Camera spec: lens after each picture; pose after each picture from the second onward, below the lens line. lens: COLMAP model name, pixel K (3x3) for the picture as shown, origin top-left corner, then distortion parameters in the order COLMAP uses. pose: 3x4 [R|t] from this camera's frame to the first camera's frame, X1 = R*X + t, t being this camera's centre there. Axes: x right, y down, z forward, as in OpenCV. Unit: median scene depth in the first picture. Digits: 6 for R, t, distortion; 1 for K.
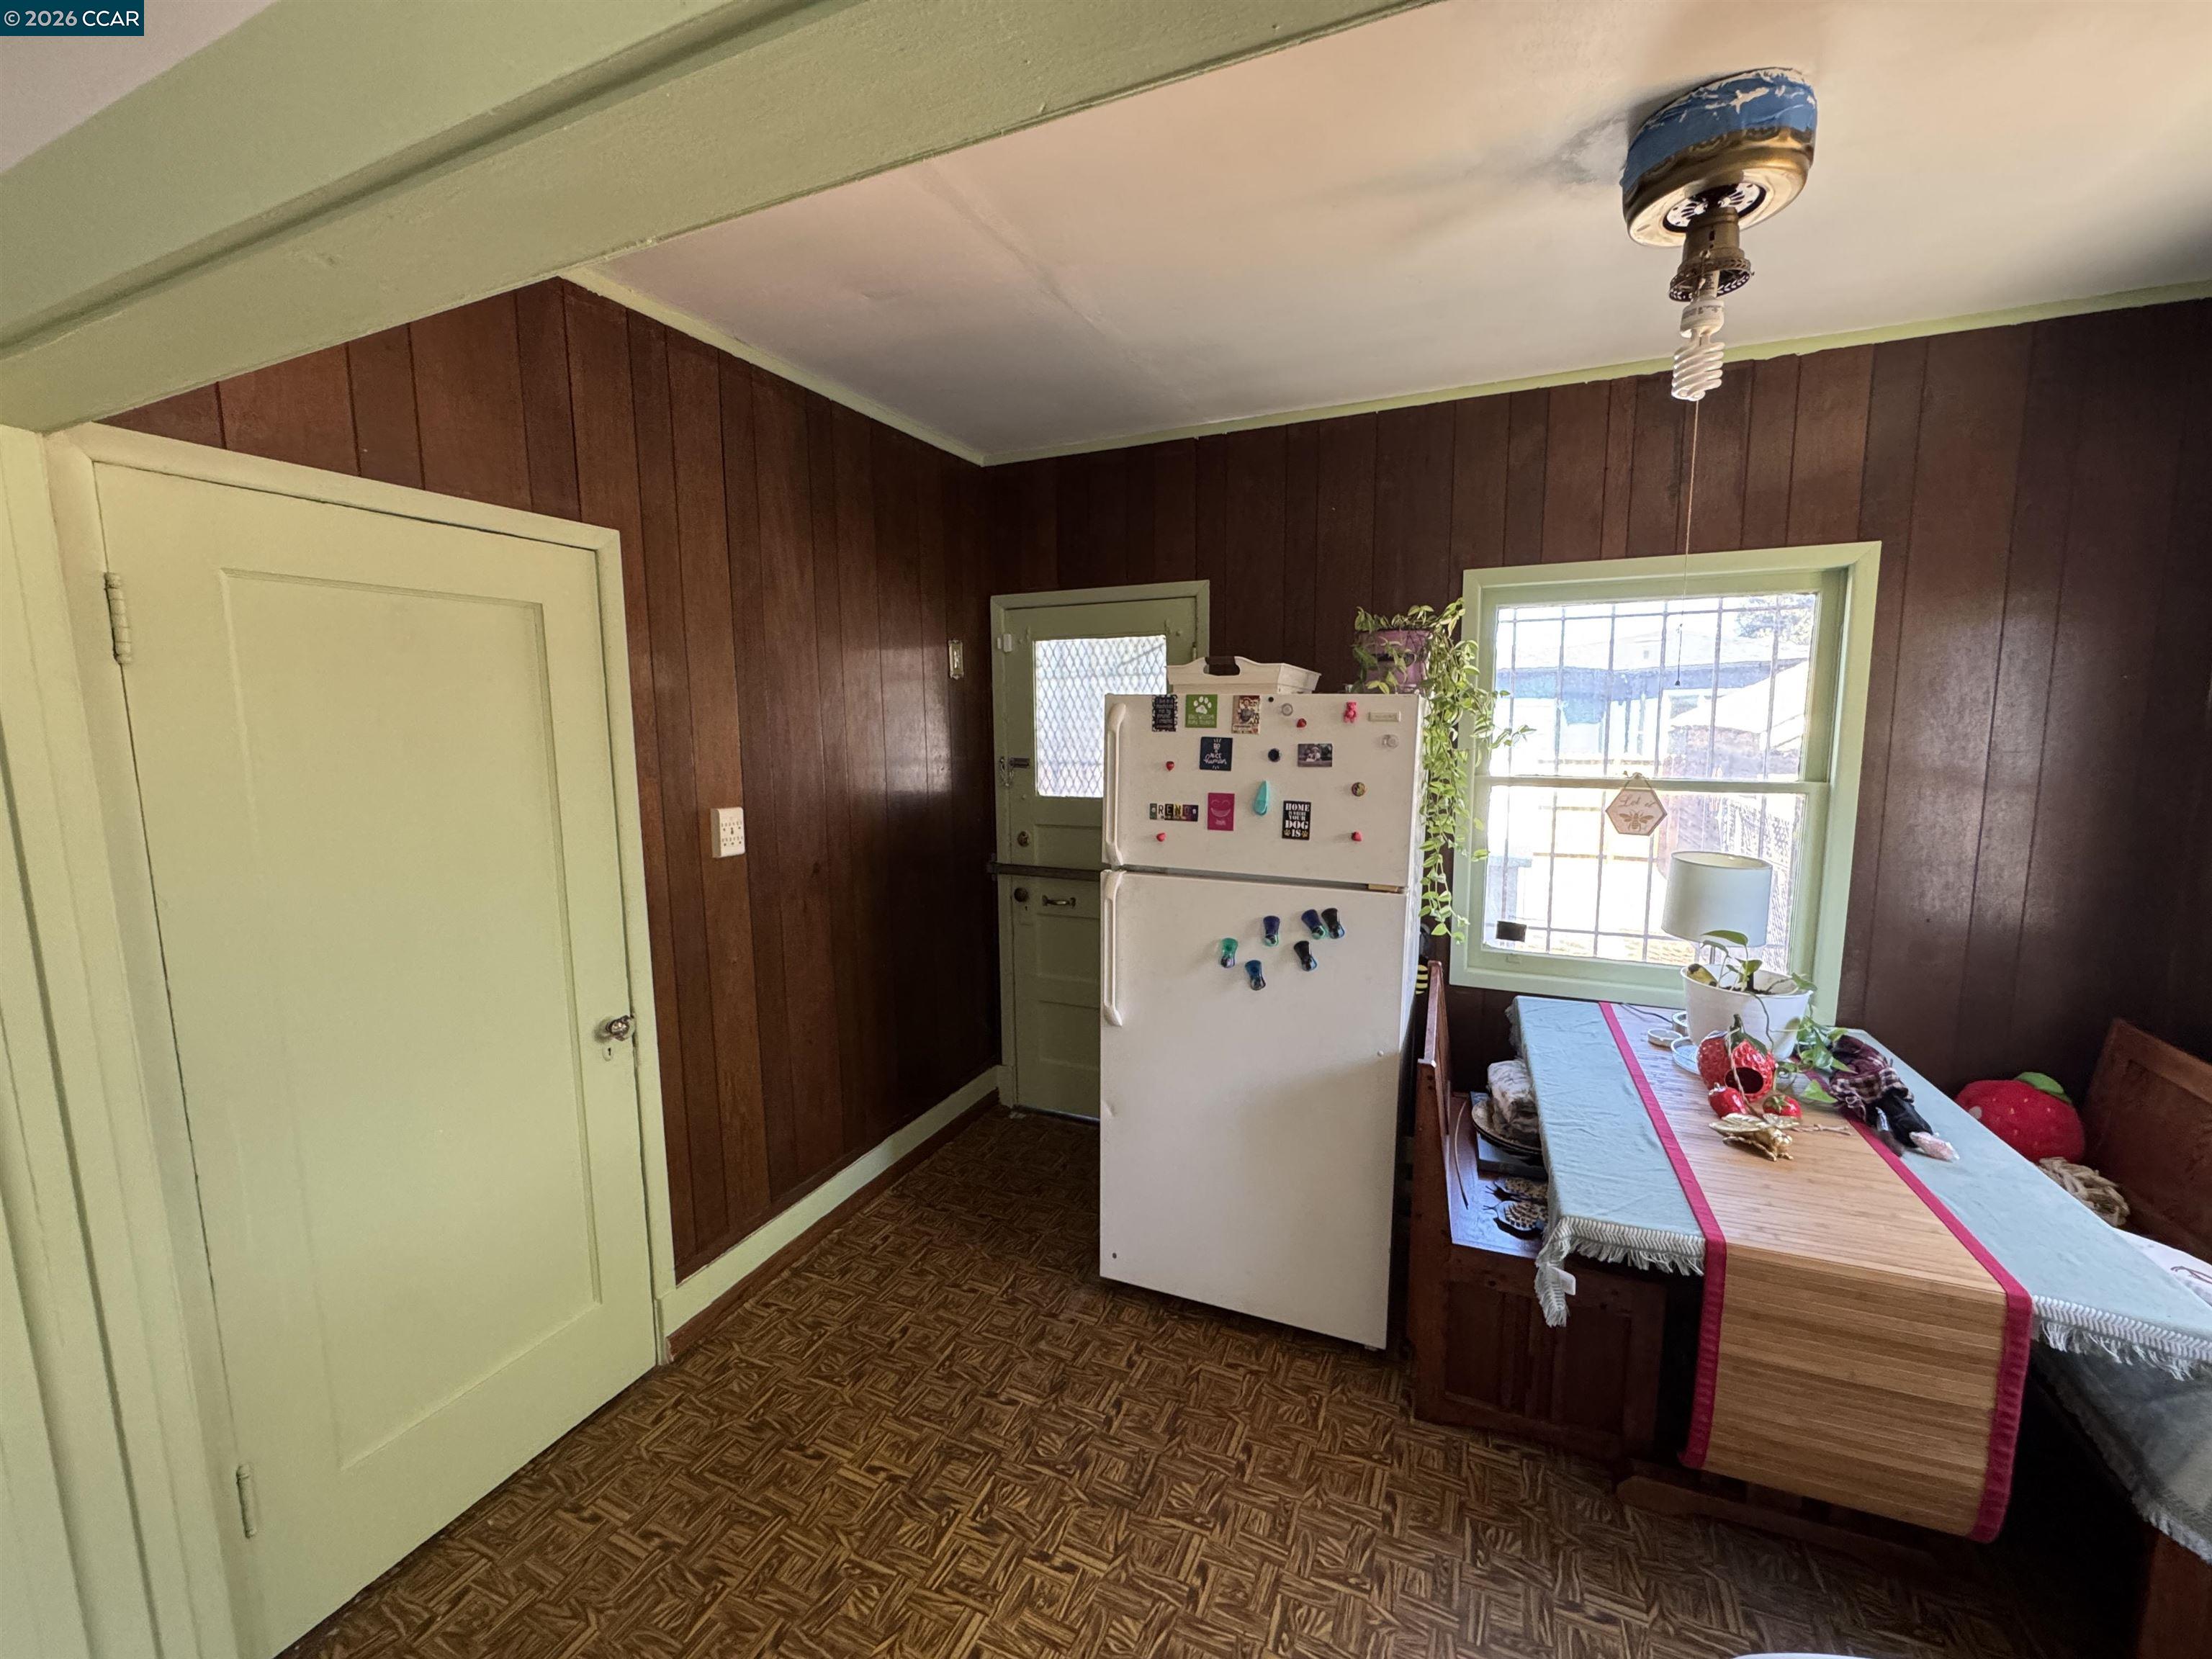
lens RADIAL K [[882.5, 0, 1098.1], [0, 882.5, 830.0], [0, 0, 1]] dist [-0.004663, -0.000243]
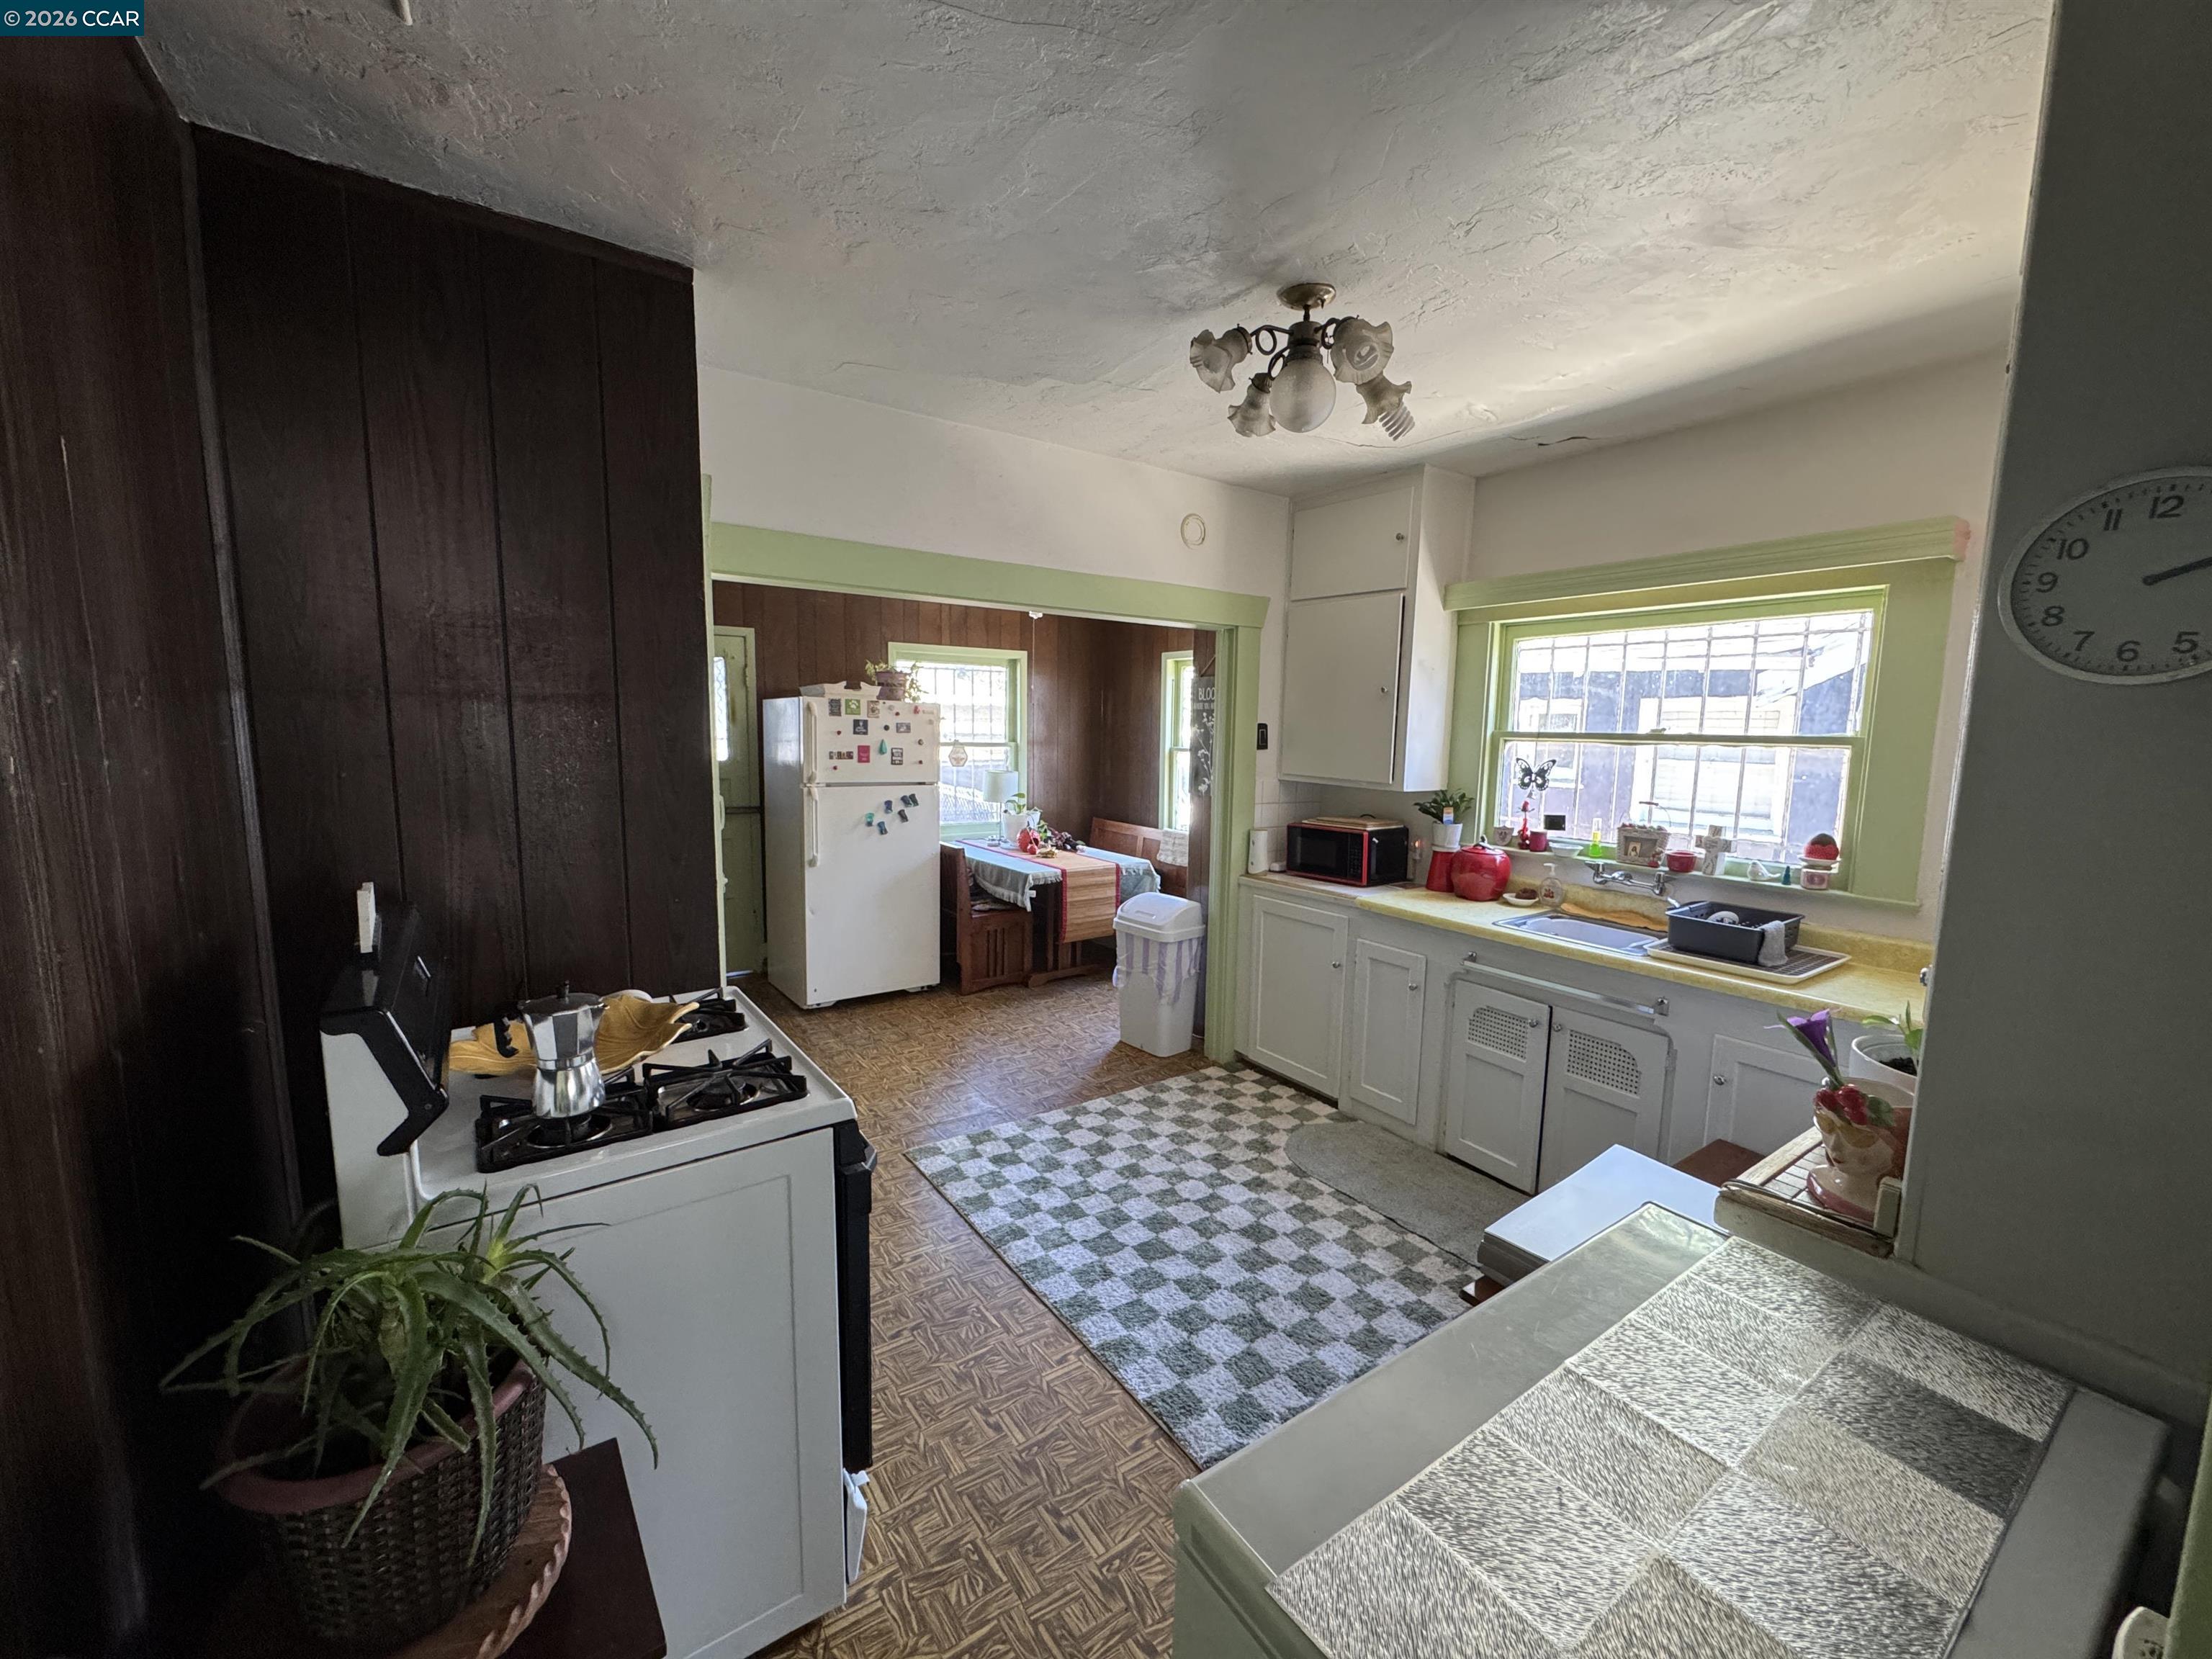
lens RADIAL K [[882.5, 0, 1103.3], [0, 882.5, 834.0], [0, 0, 1]] dist [-0.004663, -0.000243]
pose [[0.516673, -0.090327, 0.851405, -1.417084], [0.087156, 0.994802, 0.052650, 0.111238], [-0.851735, 0.047002, 0.521860, -0.614721]]
